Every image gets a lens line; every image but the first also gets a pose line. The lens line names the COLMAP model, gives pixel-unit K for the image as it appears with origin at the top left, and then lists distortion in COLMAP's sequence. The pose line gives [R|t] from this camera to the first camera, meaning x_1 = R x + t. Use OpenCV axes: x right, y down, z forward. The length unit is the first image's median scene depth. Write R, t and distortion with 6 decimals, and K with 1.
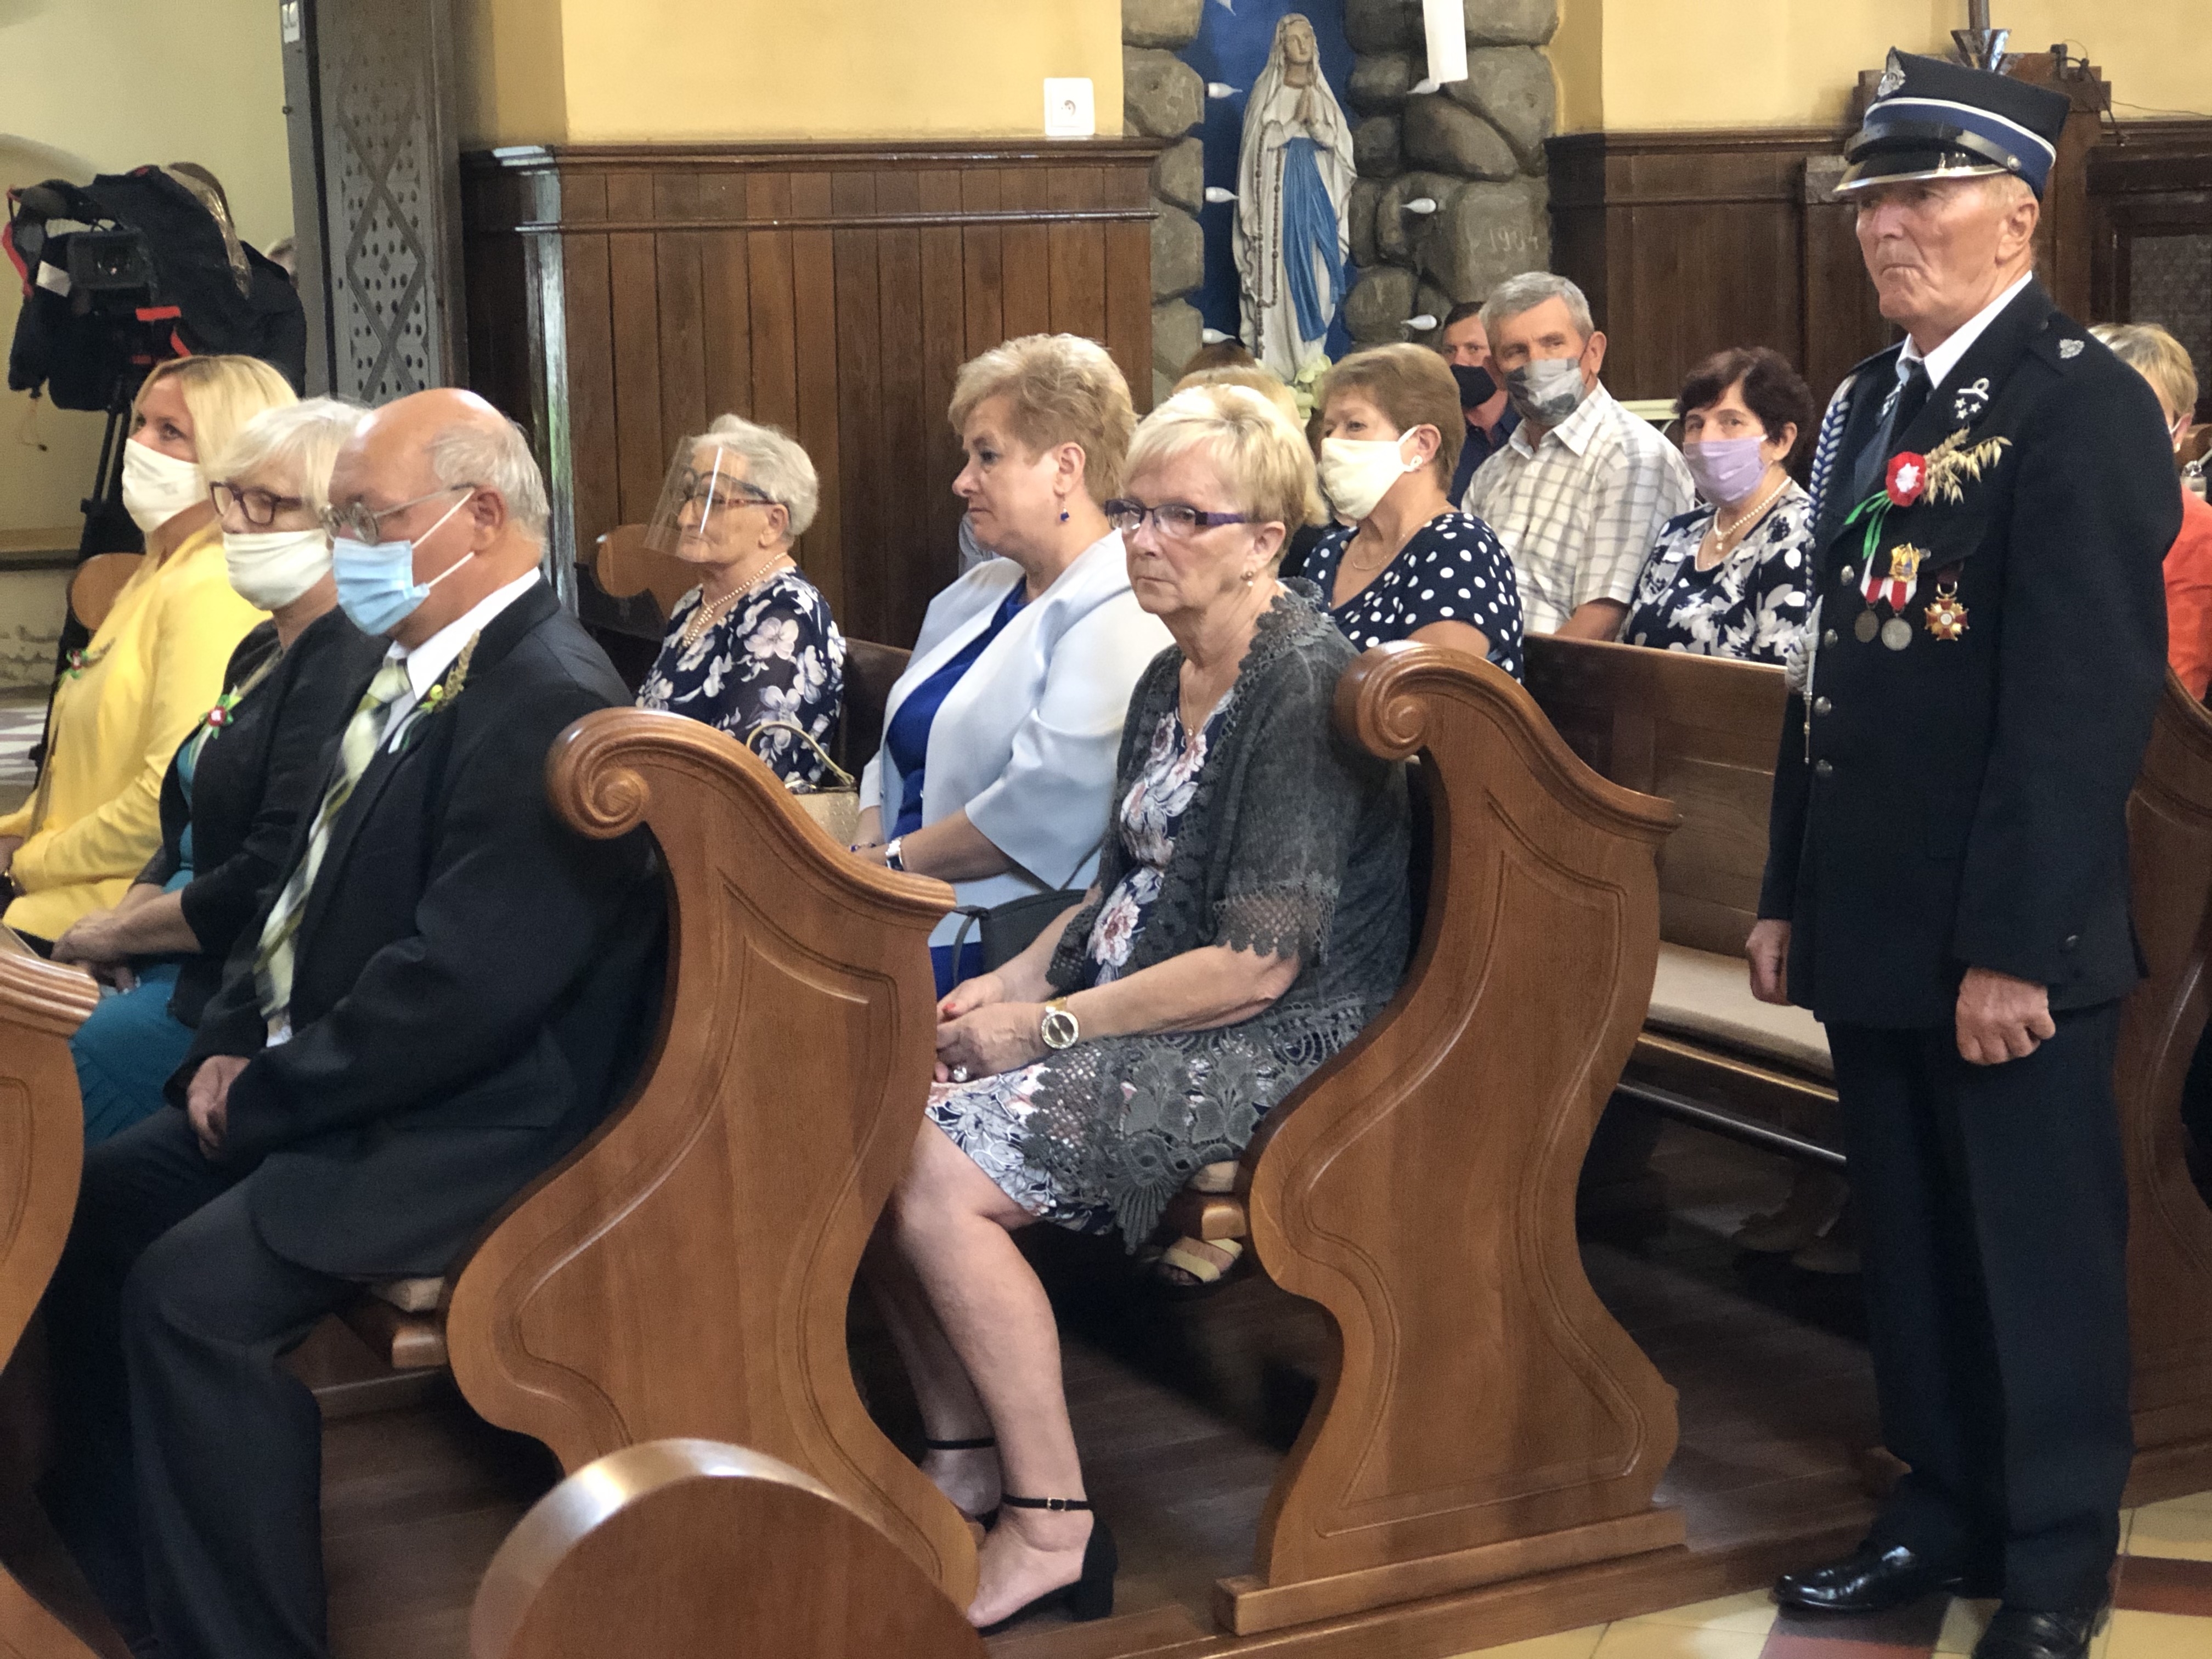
lens RADIAL K [[3610.1, 0, 1106.0], [0, 3610.1, 829.5], [0, 0, 1]] dist [-0.017777, 0.697138]
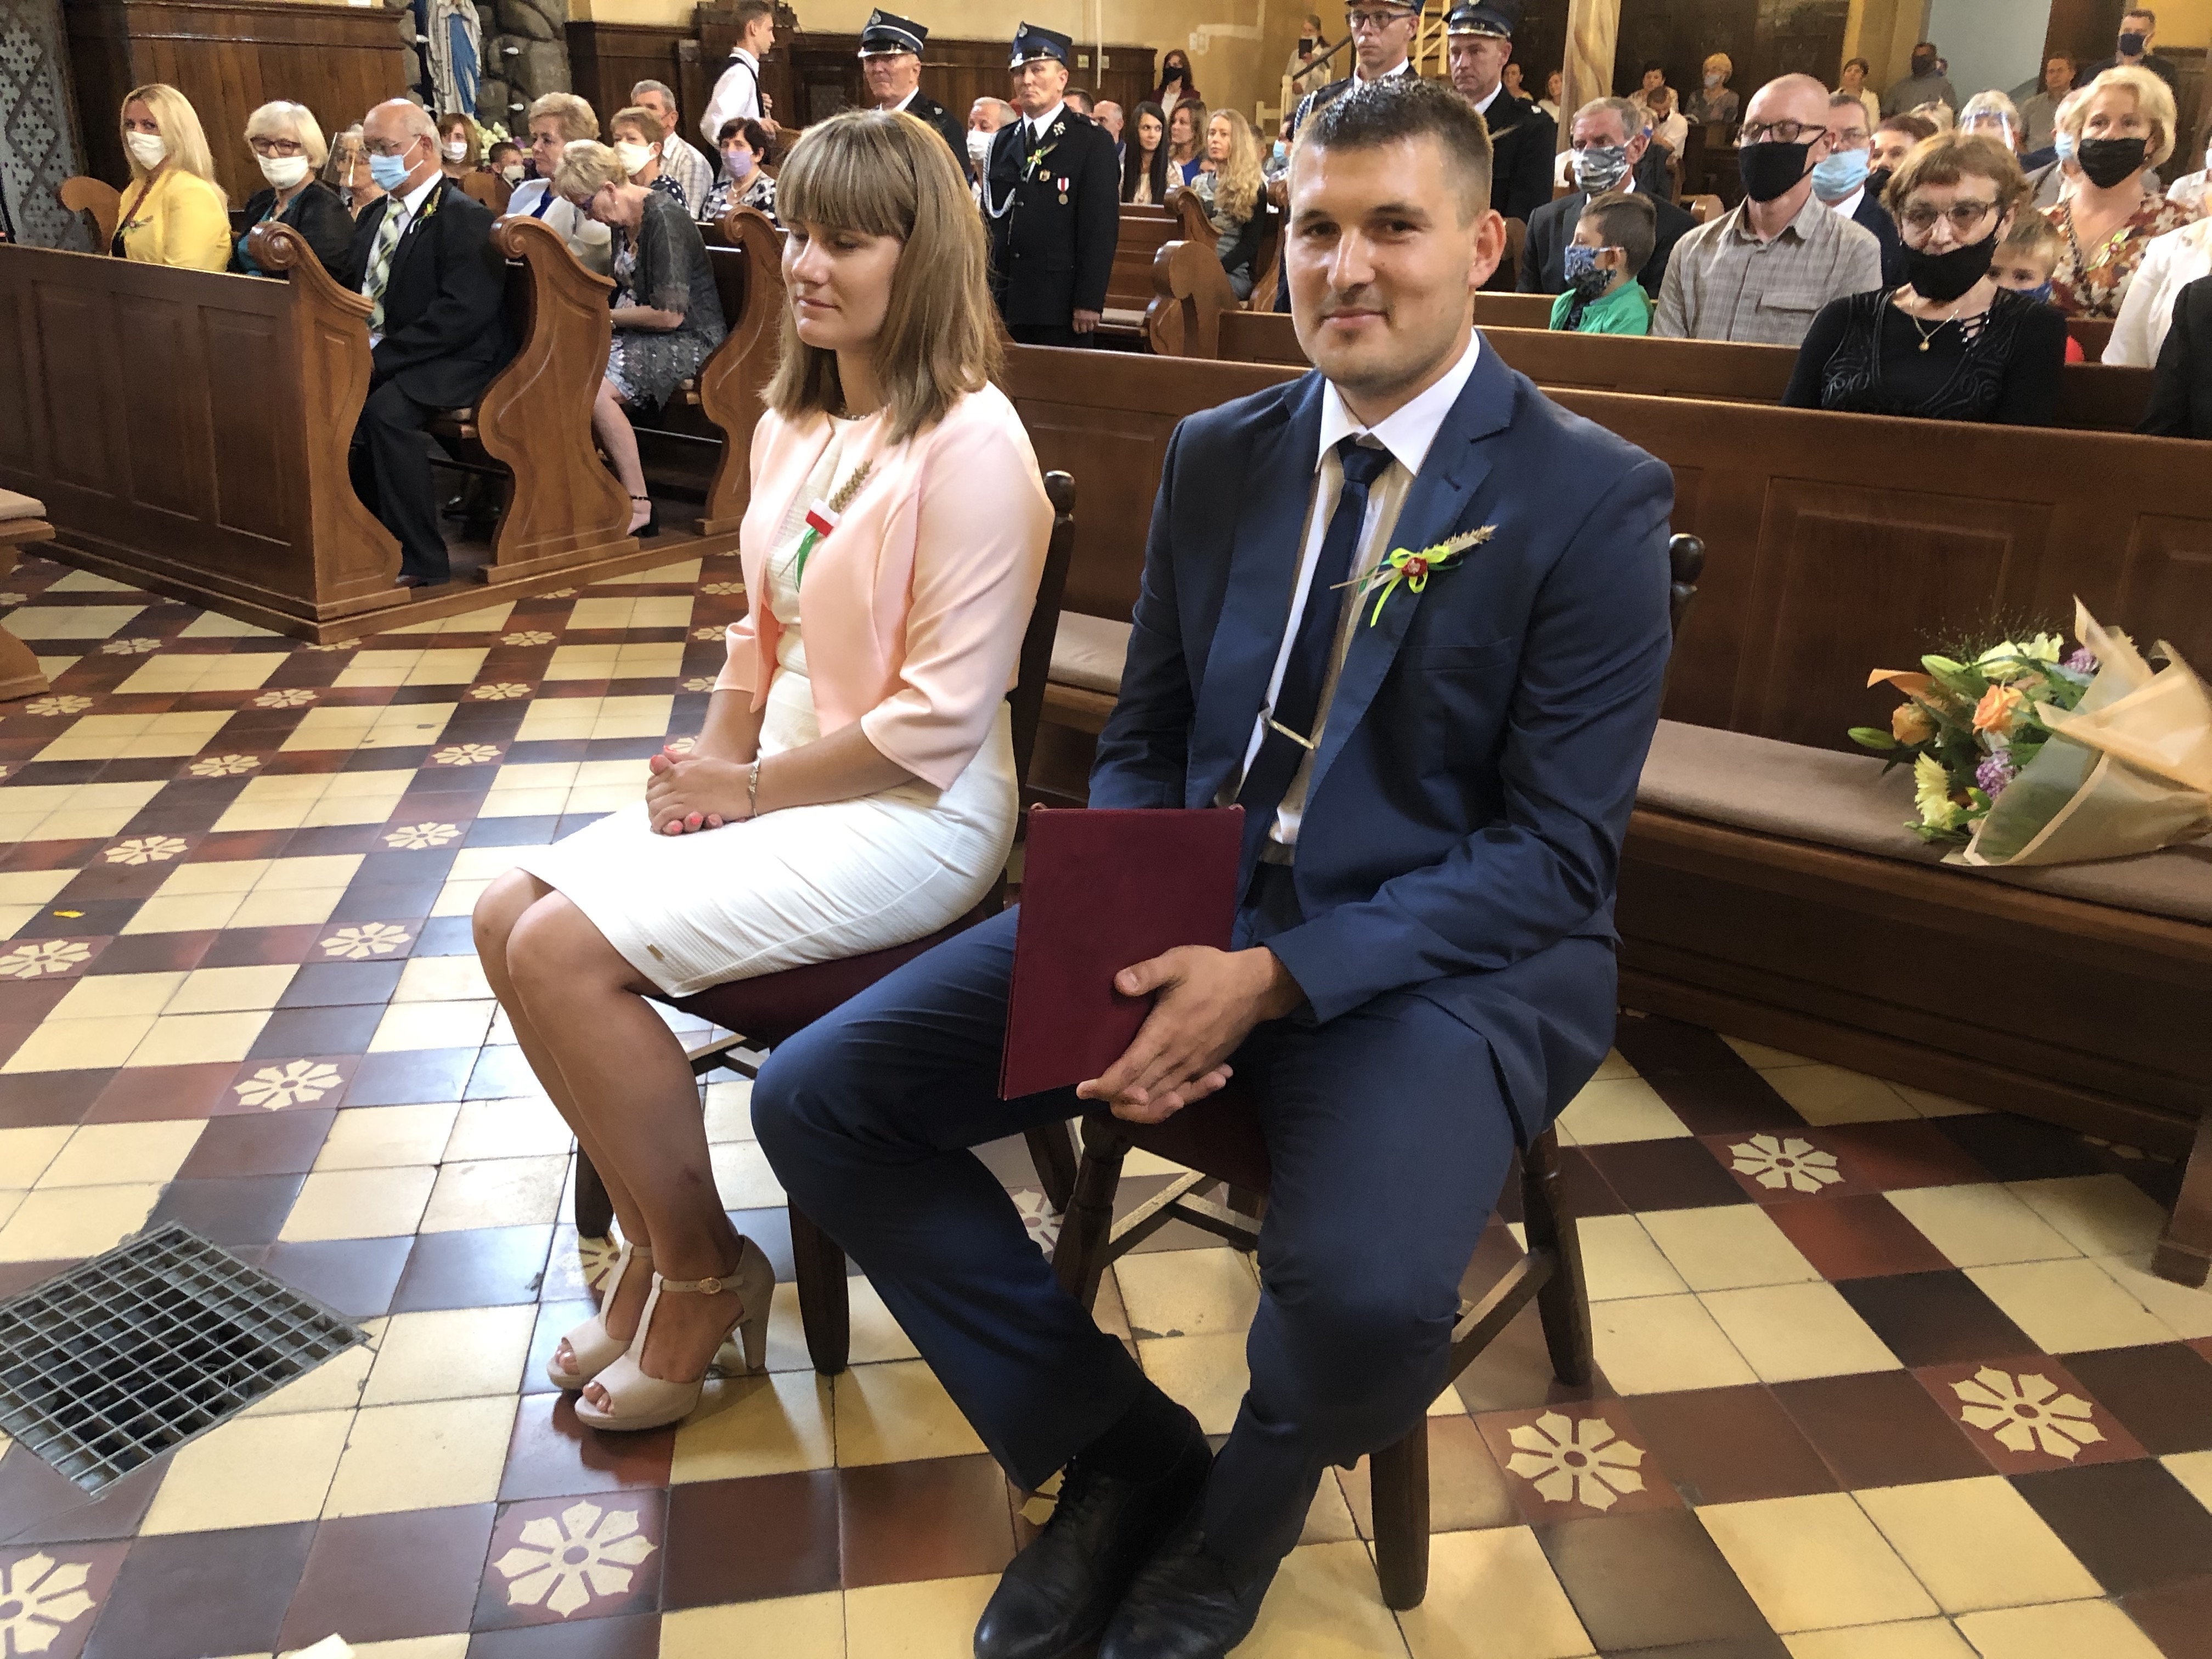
lens RADIAL K [[1803.0, 0, 1106.0], [0, 1803.0, 829.5], [0, 0, 1]] dist [0.012313, -0.010911]
pose [[0.880386, -0.133789, 0.454996, -0.168217], [0.028058, 0.972397, 0.231638, 0.048699], [-0.473428, -0.191164, 0.859838, -0.235871]]
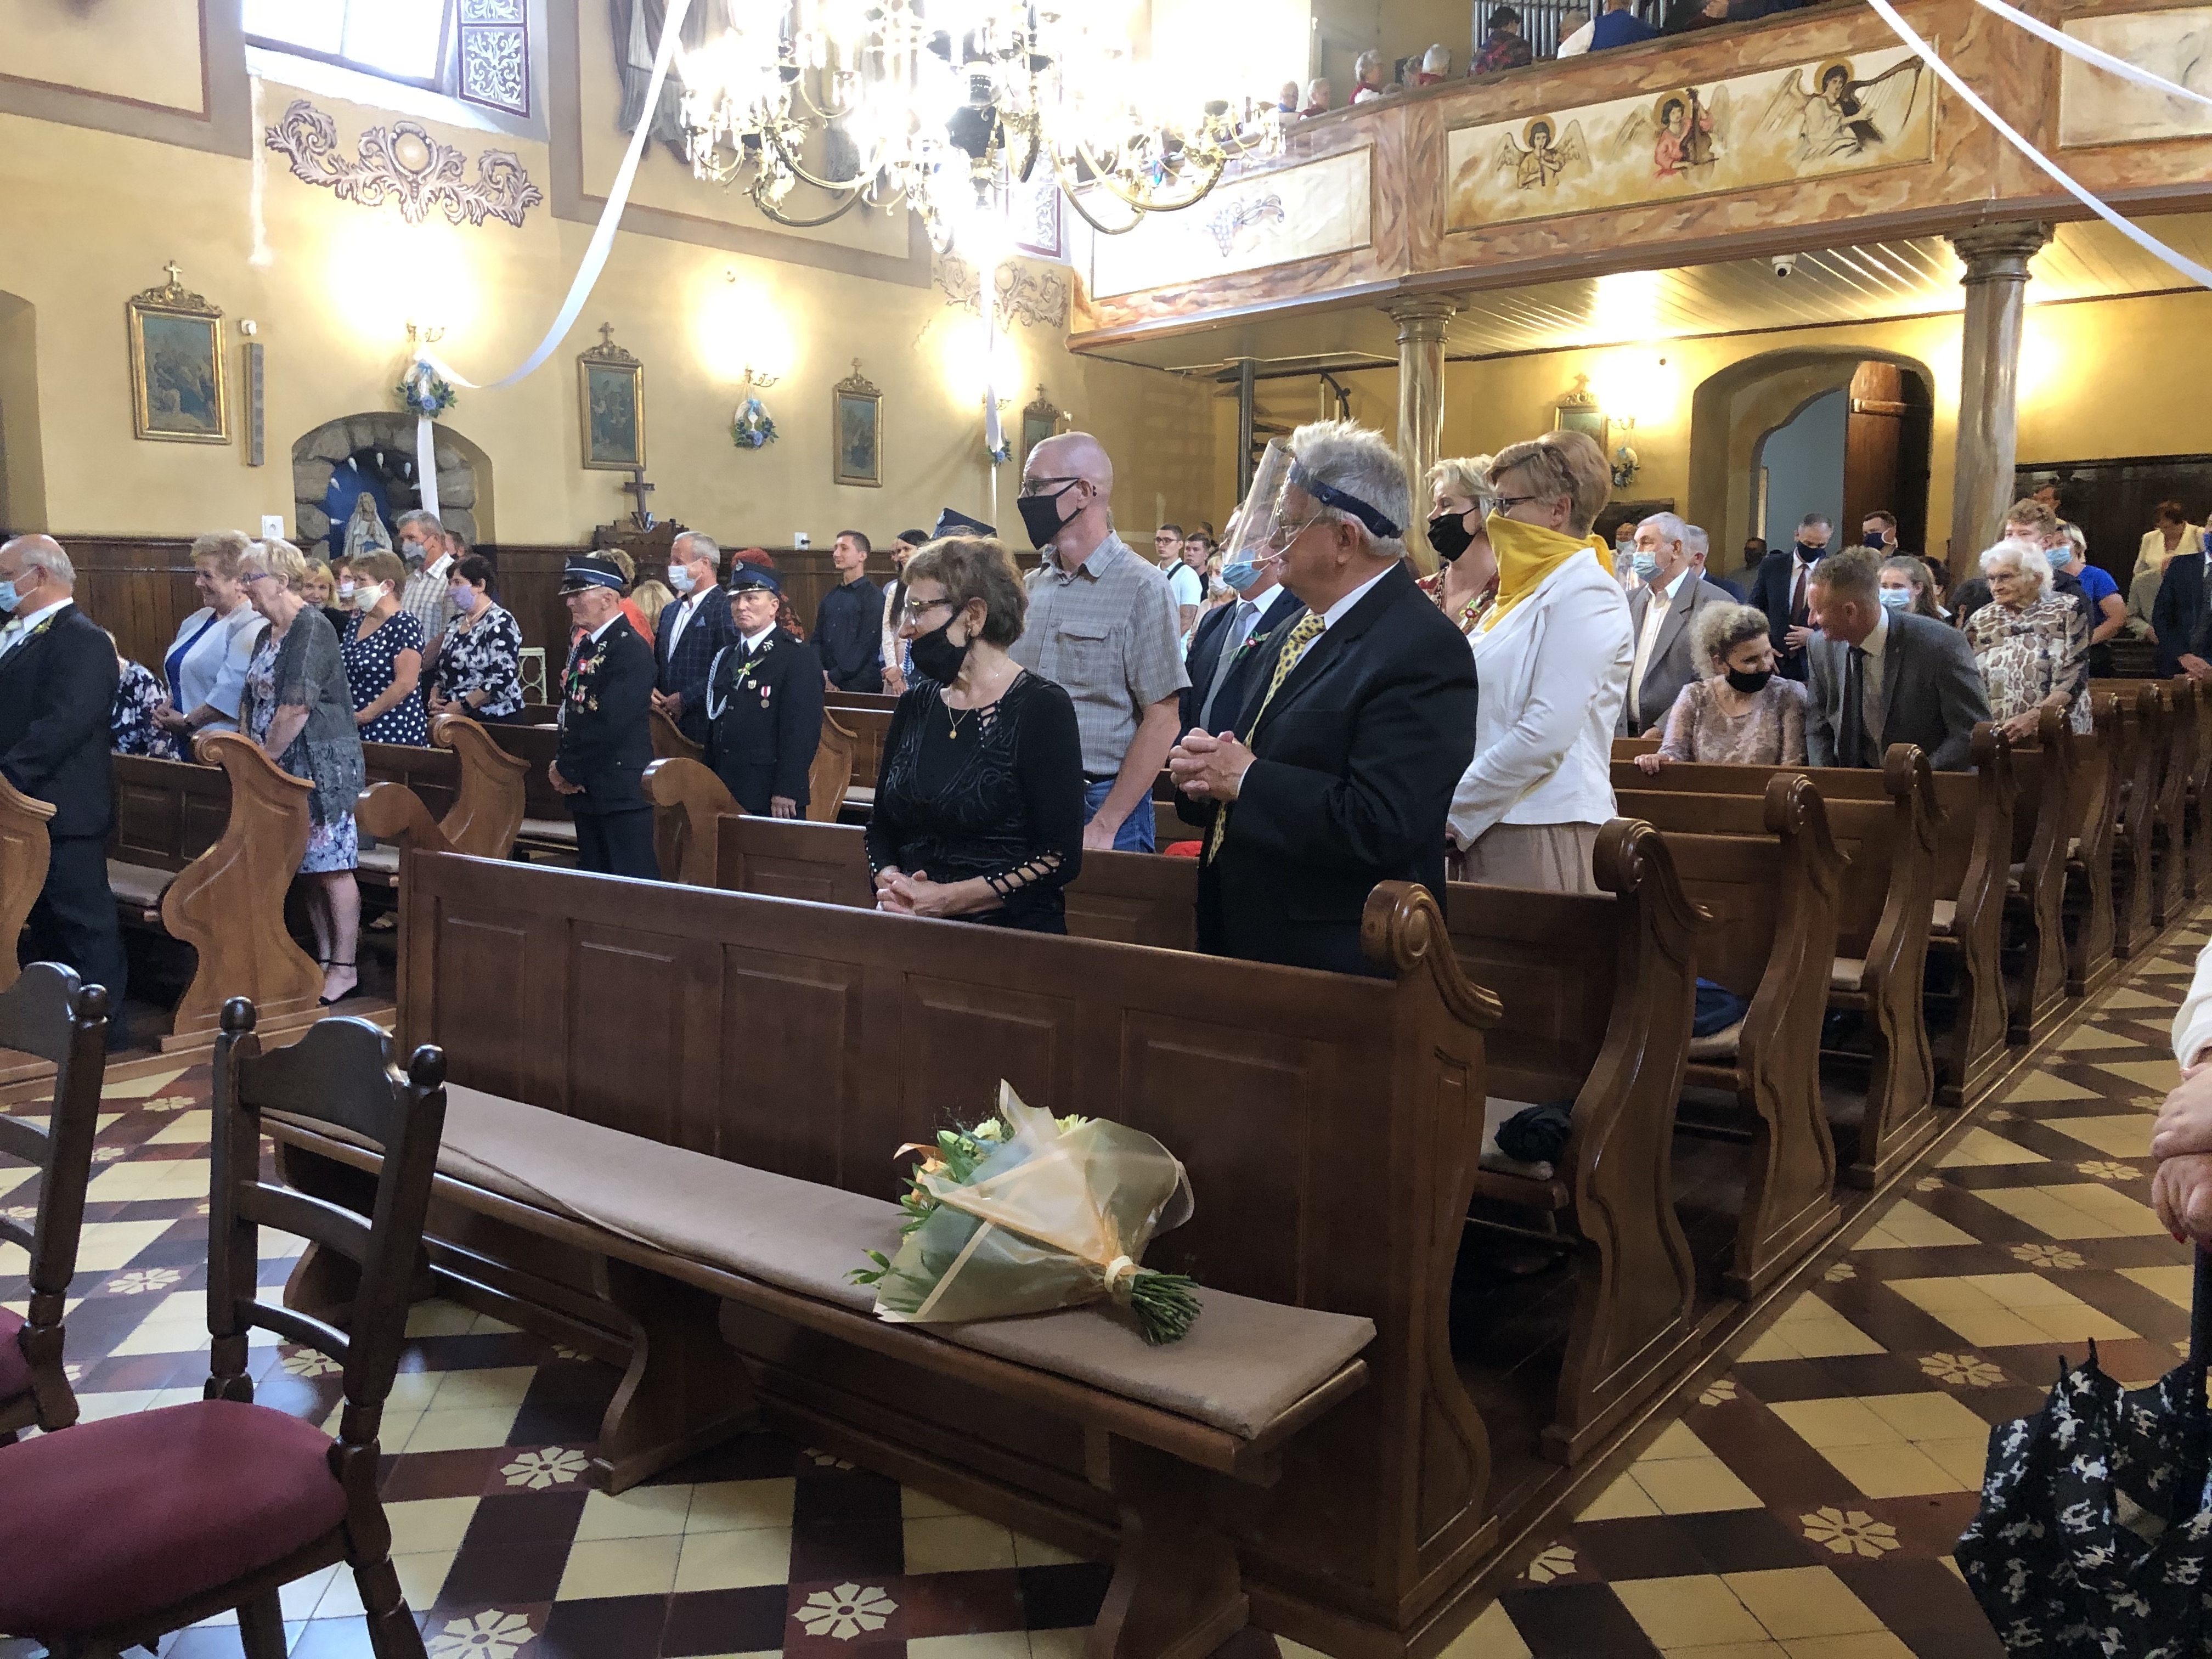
lens RADIAL K [[1797.8, 0, 1051.5], [0, 1797.8, 829.8], [0, 0, 1]] dist [0.051452, 0.000013]
pose [[0.904950, -0.024731, 0.424799, -0.058904], [0.034361, 0.999297, -0.015023, 0.043454], [-0.424129, 0.028192, 0.905163, -0.336527]]
